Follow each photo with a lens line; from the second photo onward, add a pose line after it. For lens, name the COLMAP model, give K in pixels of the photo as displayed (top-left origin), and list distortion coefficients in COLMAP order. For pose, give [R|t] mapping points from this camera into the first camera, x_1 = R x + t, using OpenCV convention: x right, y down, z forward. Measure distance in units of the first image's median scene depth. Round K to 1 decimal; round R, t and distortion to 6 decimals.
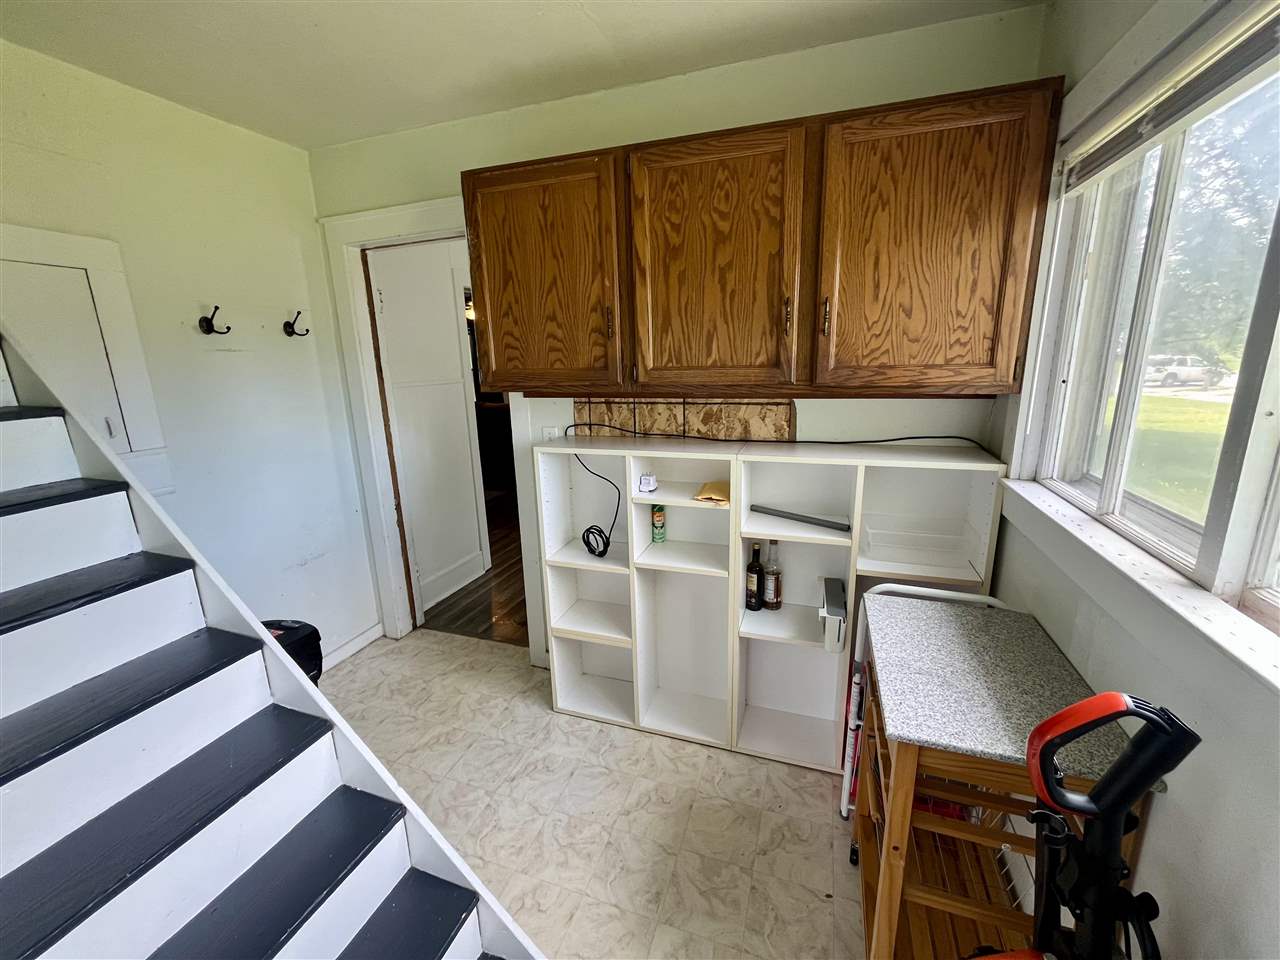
lens RADIAL K [[518.8, 0, 638.0], [0, 518.8, 478.3], [0, 0, 1]] dist [-0.004004, -0.000213]
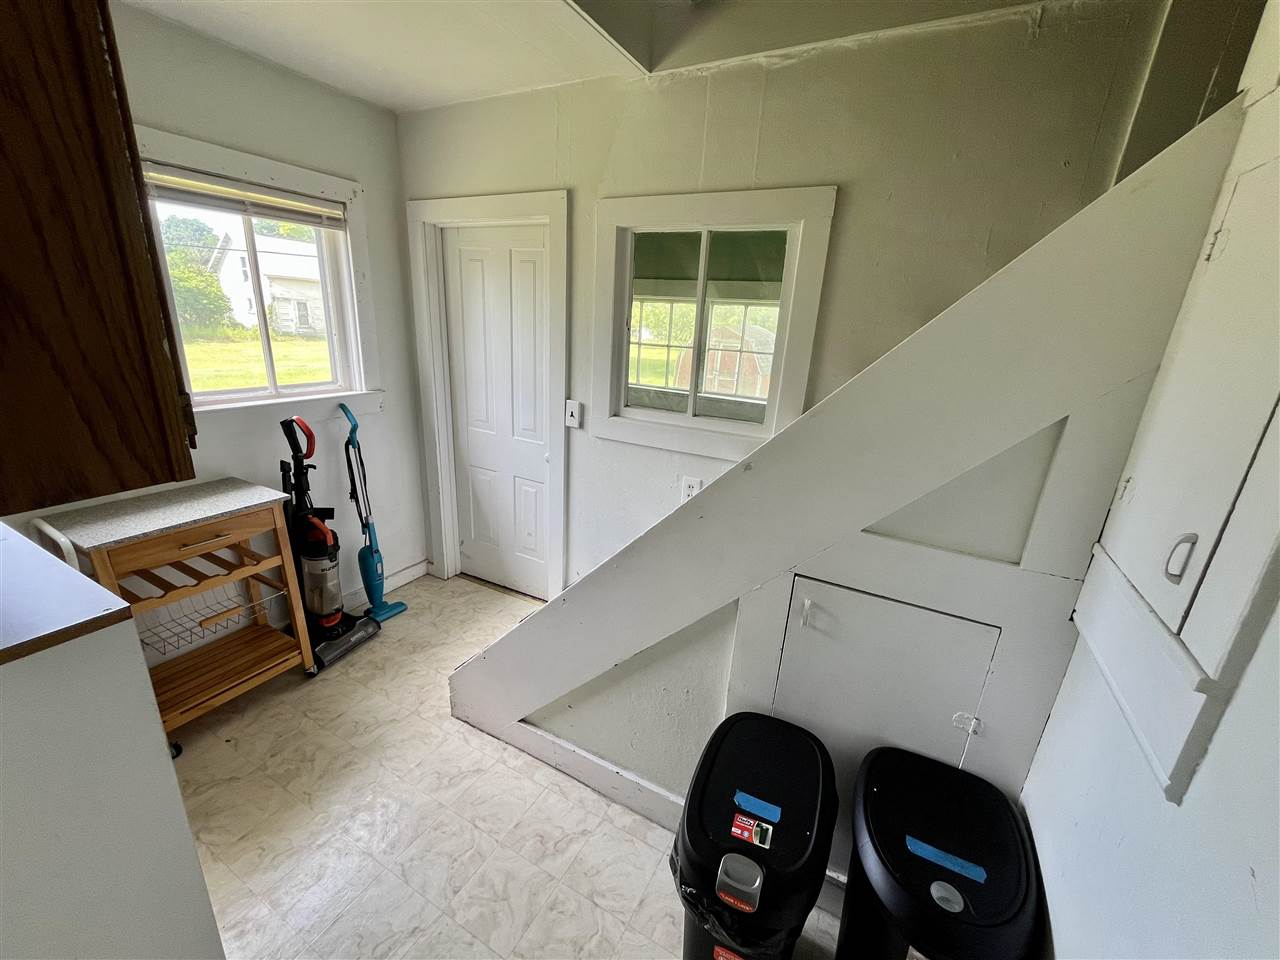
lens RADIAL K [[518.8, 0, 640.0], [0, 518.8, 479.9], [0, 0, 1]] dist [-0.004004, -0.000213]
pose [[-0.988599, -0.068884, 0.133895, -0.780582], [0.008883, 0.860995, 0.508536, -0.408338], [-0.150313, 0.503928, -0.850566, 1.614674]]
